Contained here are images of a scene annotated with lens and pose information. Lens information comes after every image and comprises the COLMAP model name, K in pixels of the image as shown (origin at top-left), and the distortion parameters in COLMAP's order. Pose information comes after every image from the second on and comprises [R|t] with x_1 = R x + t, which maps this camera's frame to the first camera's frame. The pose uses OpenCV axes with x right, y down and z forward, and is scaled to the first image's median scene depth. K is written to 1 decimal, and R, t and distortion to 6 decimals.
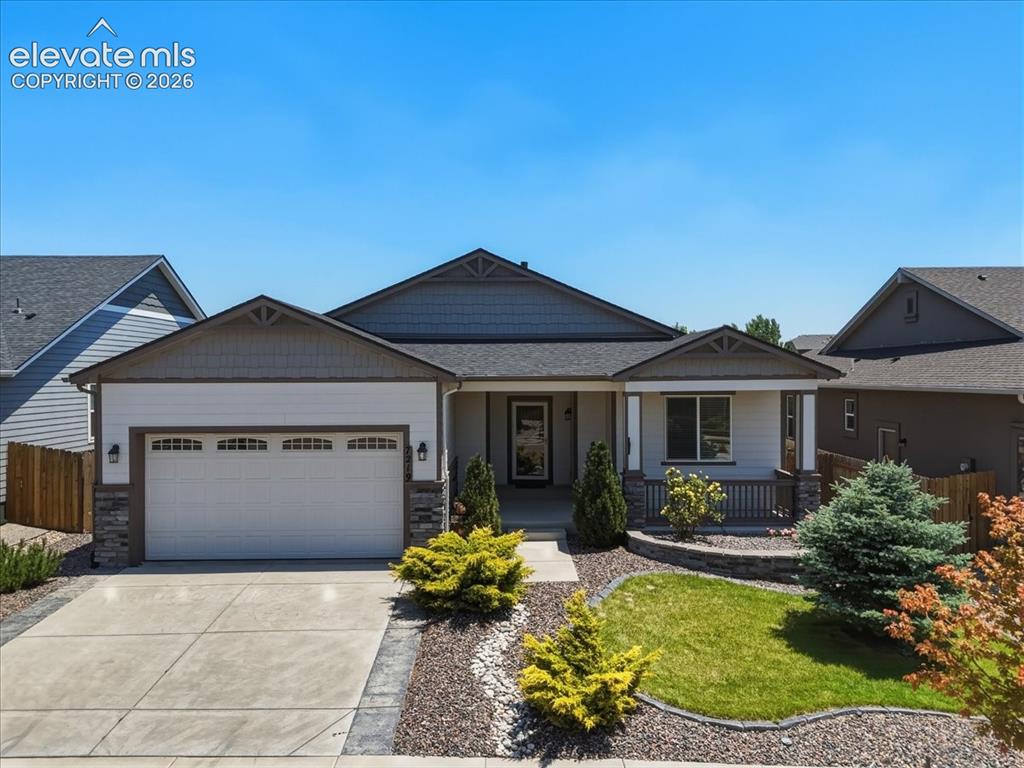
lens RADIAL K [[754.1, 0, 512.0], [0, 754.1, 384.0], [0, 0, 1]] dist [0.062214, -0.043595]
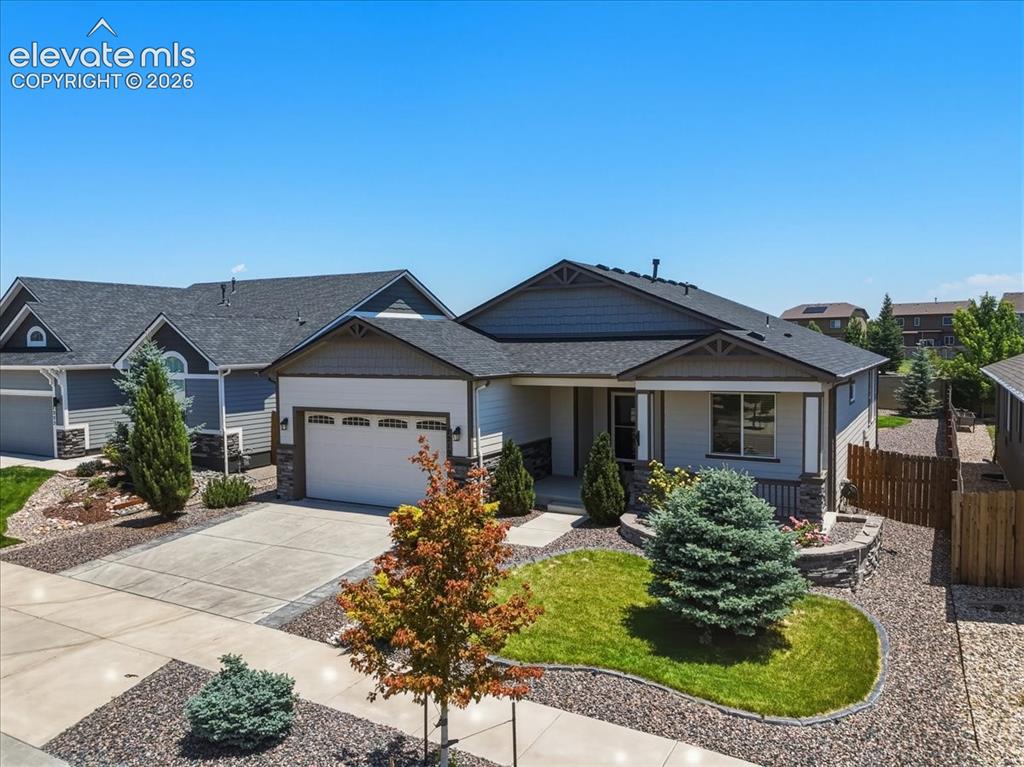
lens RADIAL K [[754.1, 0, 512.0], [0, 754.1, 383.5], [0, 0, 1]] dist [0.062214, -0.043595]
pose [[0.867222, 0.021080, -0.497475, 0.669944], [0.000547, 0.999063, 0.043287, -0.057736], [0.497921, -0.037811, 0.866398, -0.066022]]
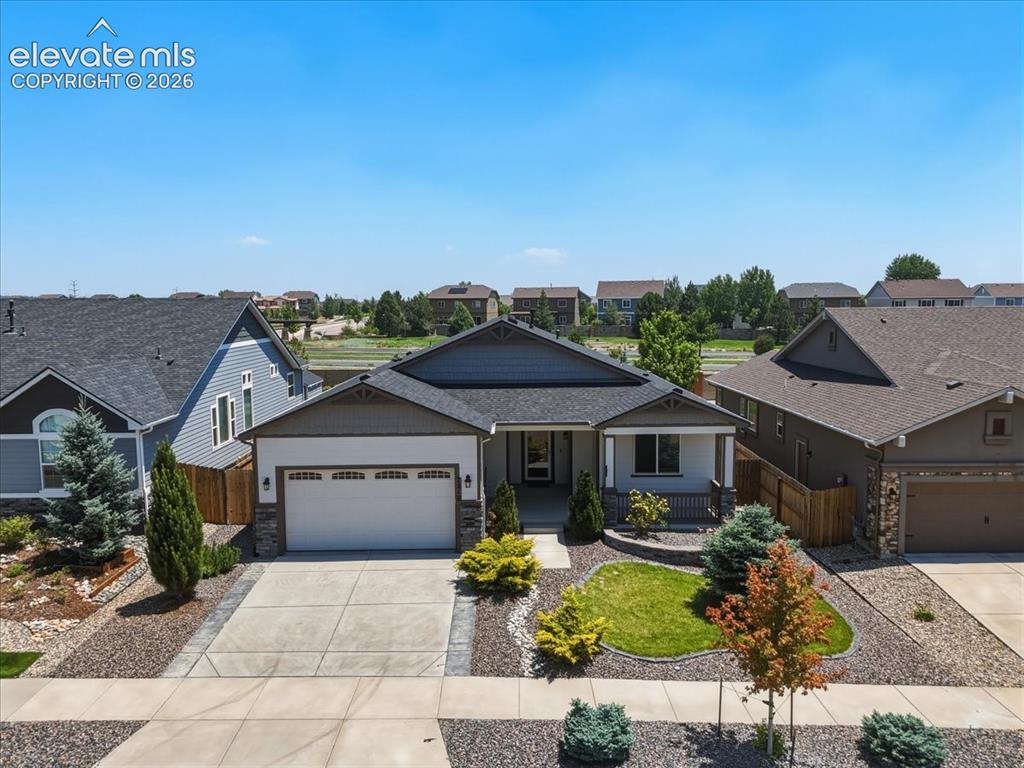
lens RADIAL K [[754.1, 0, 512.0], [0, 754.1, 384.0], [0, 0, 1]] dist [0.062214, -0.043595]
pose [[0.999990, -0.002985, -0.003185, -0.028438], [0.003277, 0.995372, 0.096044, -0.280308], [0.002884, -0.096054, 0.995372, -0.544213]]
